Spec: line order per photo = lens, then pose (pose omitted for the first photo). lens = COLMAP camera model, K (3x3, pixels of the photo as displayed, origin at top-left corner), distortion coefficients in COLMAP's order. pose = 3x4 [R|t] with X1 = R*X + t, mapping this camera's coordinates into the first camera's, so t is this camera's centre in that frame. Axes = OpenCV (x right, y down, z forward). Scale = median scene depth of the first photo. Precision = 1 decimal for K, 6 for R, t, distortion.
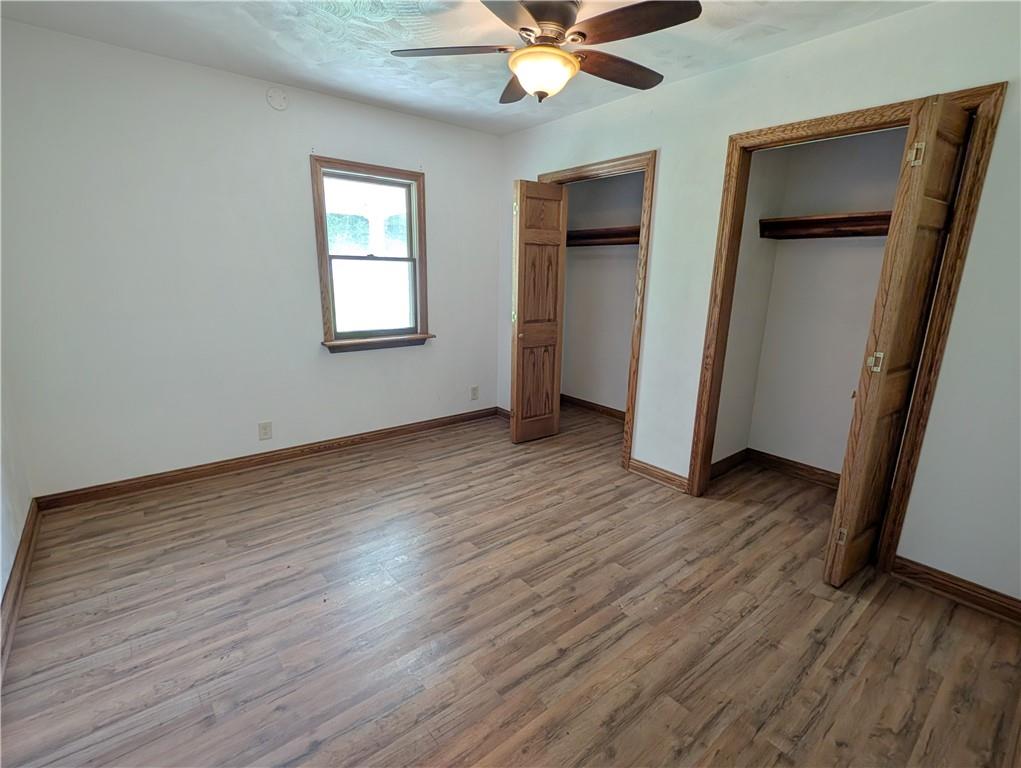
lens RADIAL K [[486.0, 0, 510.5], [0, 486.0, 384.0], [0, 0, 1]] dist [-0.001415, -0.001161]
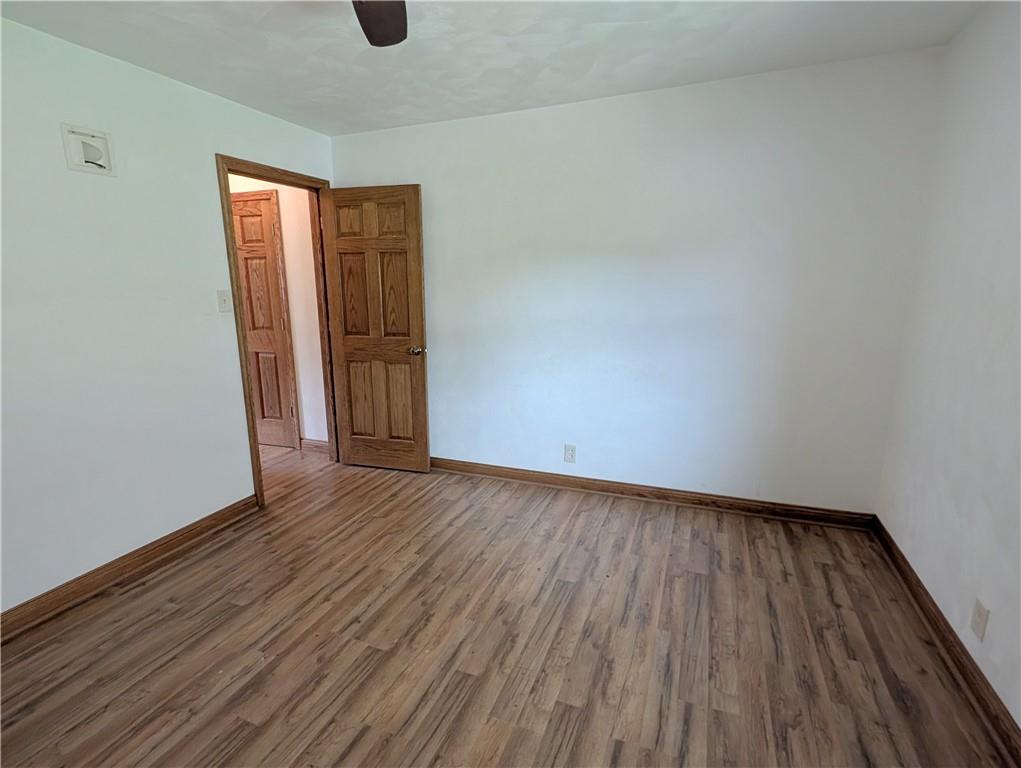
lens RADIAL K [[486.0, 0, 510.5], [0, 486.0, 384.0], [0, 0, 1]] dist [-0.001415, -0.001161]
pose [[-0.867055, 0.093398, -0.489380, 0.205940], [-0.118842, 0.915144, 0.385212, -0.394093], [0.483831, 0.392159, -0.782380, 1.601839]]
